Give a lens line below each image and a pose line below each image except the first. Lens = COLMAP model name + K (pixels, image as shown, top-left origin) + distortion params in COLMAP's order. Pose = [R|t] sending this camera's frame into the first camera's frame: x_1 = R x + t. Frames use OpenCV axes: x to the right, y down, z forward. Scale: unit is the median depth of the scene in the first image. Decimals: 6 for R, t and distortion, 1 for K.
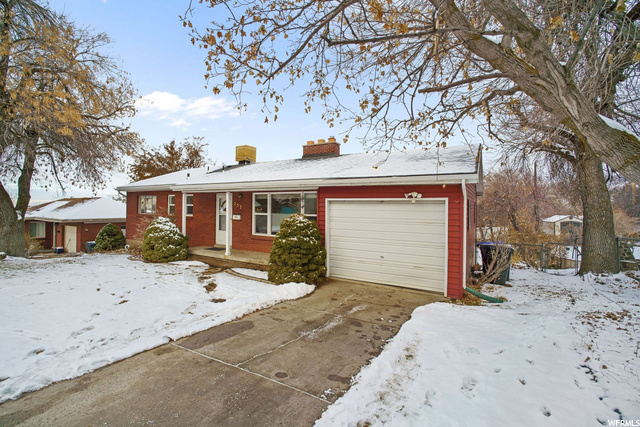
lens RADIAL K [[287.6, 0, 318.8], [0, 287.6, 210.9], [0, 0, 1]] dist [-0.012335, 0.000800]
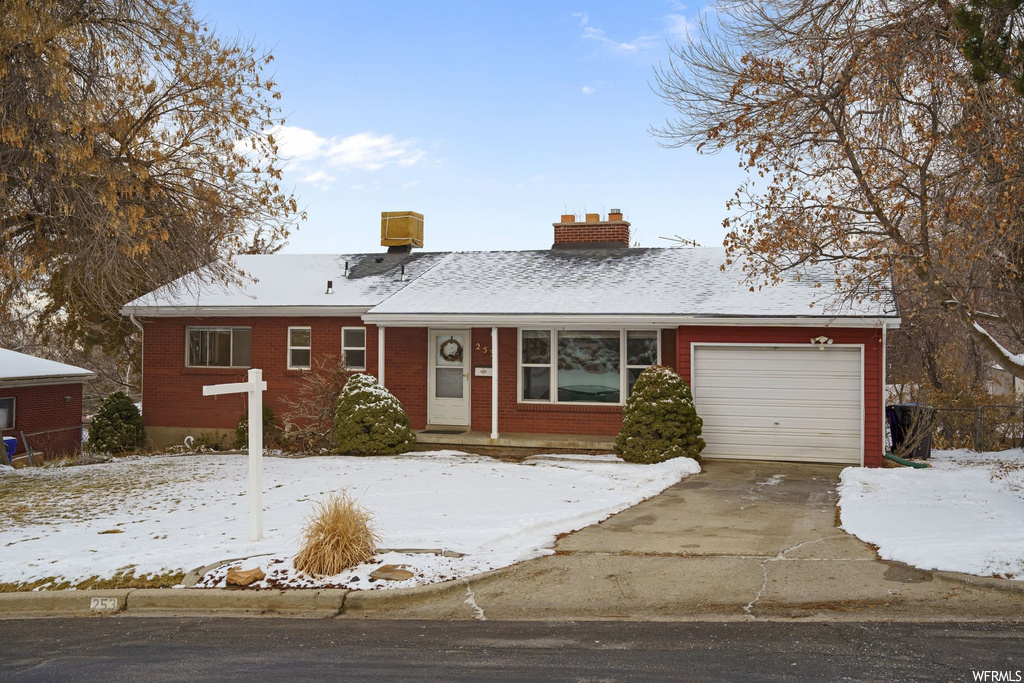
lens RADIAL K [[1028.5, 0, 547.8], [0, 1028.5, 341.4], [0, 0, 1]] dist [0.032243, 0.009654]
pose [[0.969377, -0.009654, 0.245388, -0.688134], [0.009242, 0.999953, 0.002831, -0.042815], [-0.245404, -0.000476, 0.969421, -0.976132]]
